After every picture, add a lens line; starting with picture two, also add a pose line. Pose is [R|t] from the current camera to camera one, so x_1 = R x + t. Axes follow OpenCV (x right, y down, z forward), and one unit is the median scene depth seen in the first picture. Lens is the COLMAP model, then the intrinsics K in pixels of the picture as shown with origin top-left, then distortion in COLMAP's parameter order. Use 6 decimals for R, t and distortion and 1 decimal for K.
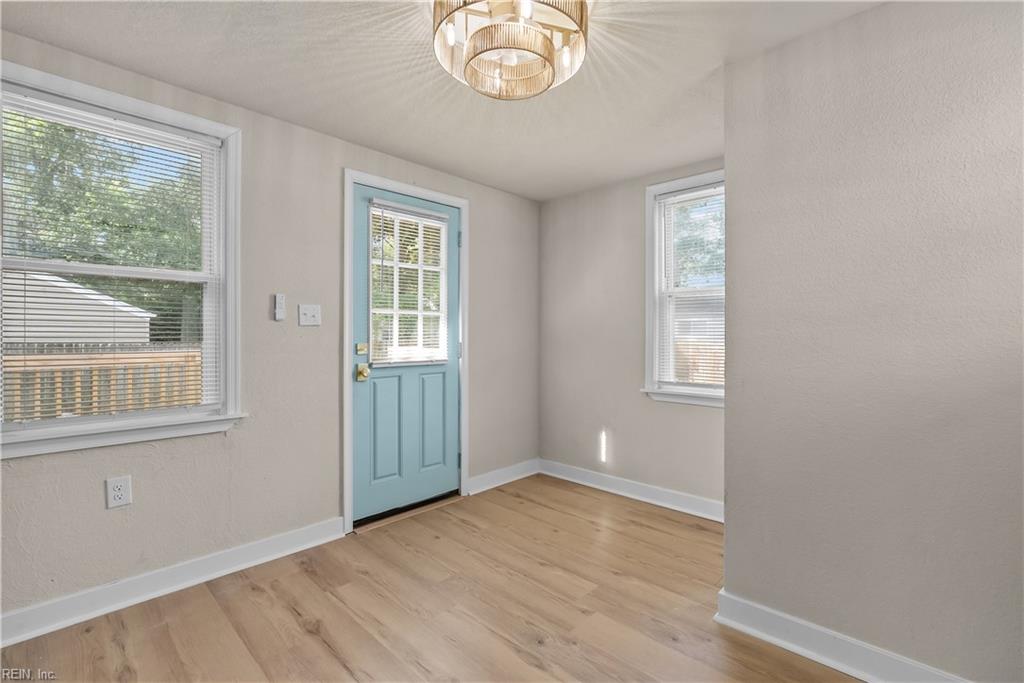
lens RADIAL K [[465.9, 0, 516.6], [0, 465.9, 338.1], [0, 0, 1]] dist [-0.009743, 0.003214]
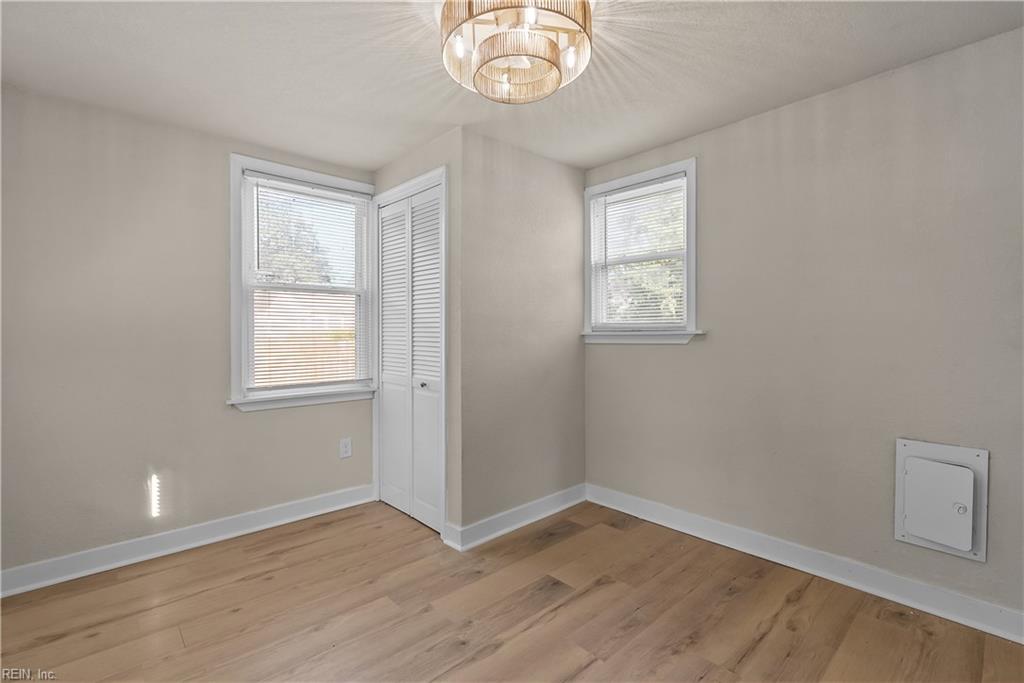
lens RADIAL K [[465.9, 0, 512.5], [0, 465.9, 342.0], [0, 0, 1]] dist [-0.009743, 0.003214]
pose [[0.062460, -0.025153, 0.997730, -0.559033], [0.013580, 0.999611, 0.024350, -0.007740], [-0.997955, 0.012029, 0.062777, 0.502462]]
